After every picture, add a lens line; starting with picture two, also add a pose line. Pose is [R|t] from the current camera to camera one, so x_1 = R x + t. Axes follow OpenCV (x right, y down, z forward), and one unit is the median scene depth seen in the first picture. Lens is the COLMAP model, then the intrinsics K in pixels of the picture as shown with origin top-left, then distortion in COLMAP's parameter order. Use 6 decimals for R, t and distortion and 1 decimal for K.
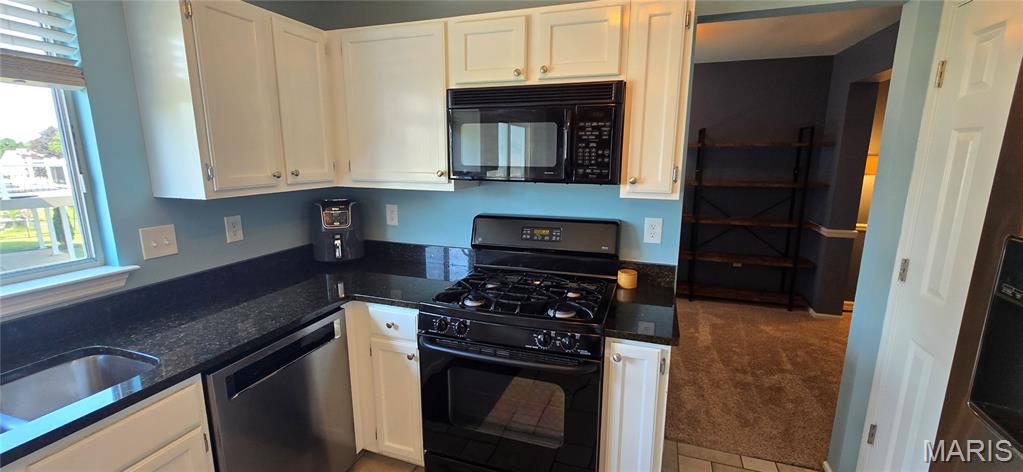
lens RADIAL K [[415.1, 0, 511.1], [0, 415.1, 233.9], [0, 0, 1]] dist [-0.003408, 0.000441]
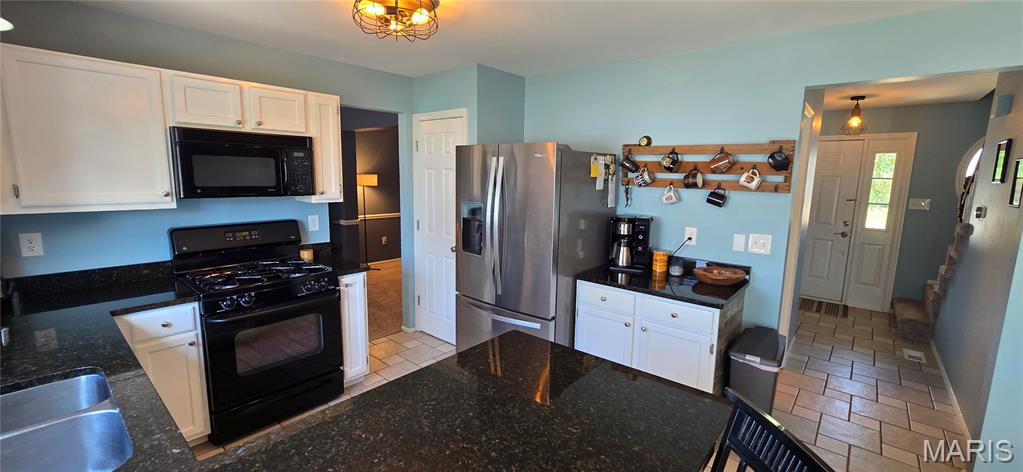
lens RADIAL K [[415.1, 0, 511.1], [0, 415.1, 233.9], [0, 0, 1]] dist [-0.003408, 0.000441]
pose [[0.366947, -0.132183, 0.920803, -0.968225], [0.158864, 0.984216, 0.077978, 0.033081], [-0.916577, 0.117669, 0.382154, -0.365753]]
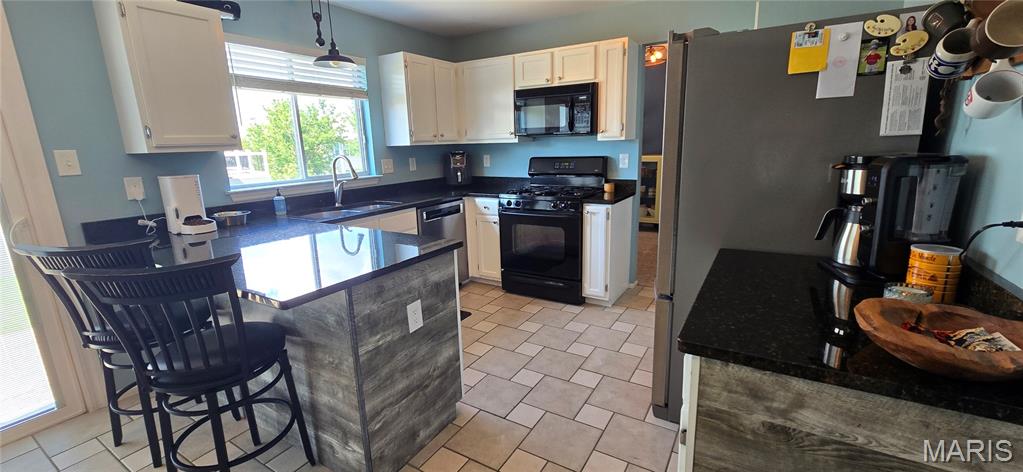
lens RADIAL K [[415.1, 0, 511.1], [0, 415.1, 233.9], [0, 0, 1]] dist [-0.003408, 0.000441]
pose [[0.976530, 0.017909, -0.214637, 0.276512], [-0.011536, 0.999456, 0.030909, 0.286679], [0.215074, -0.027707, 0.976205, -0.989754]]
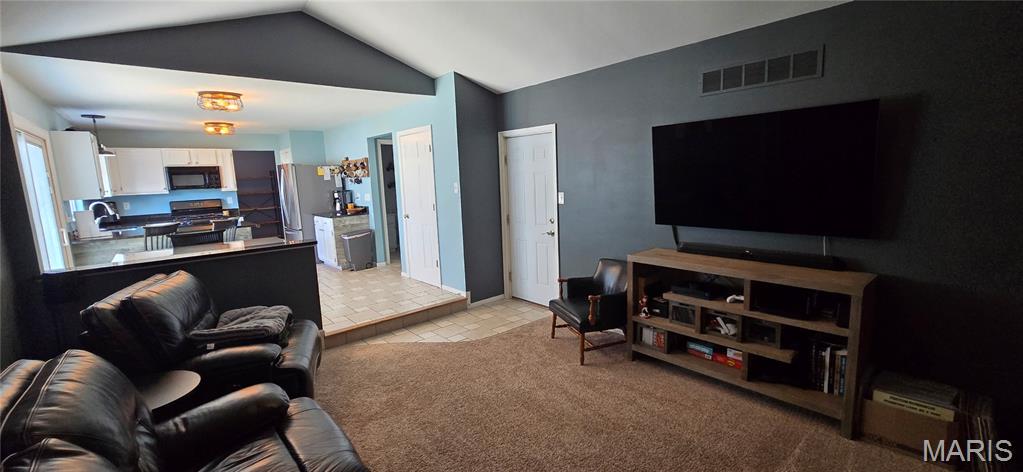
lens RADIAL K [[415.1, 0, 511.1], [0, 415.1, 233.9], [0, 0, 1]] dist [-0.003408, 0.000441]
pose [[0.494368, -0.144908, 0.857089, -1.947839], [0.203354, 0.977926, 0.048044, 0.726800], [-0.845132, 0.150541, 0.512923, -3.578934]]
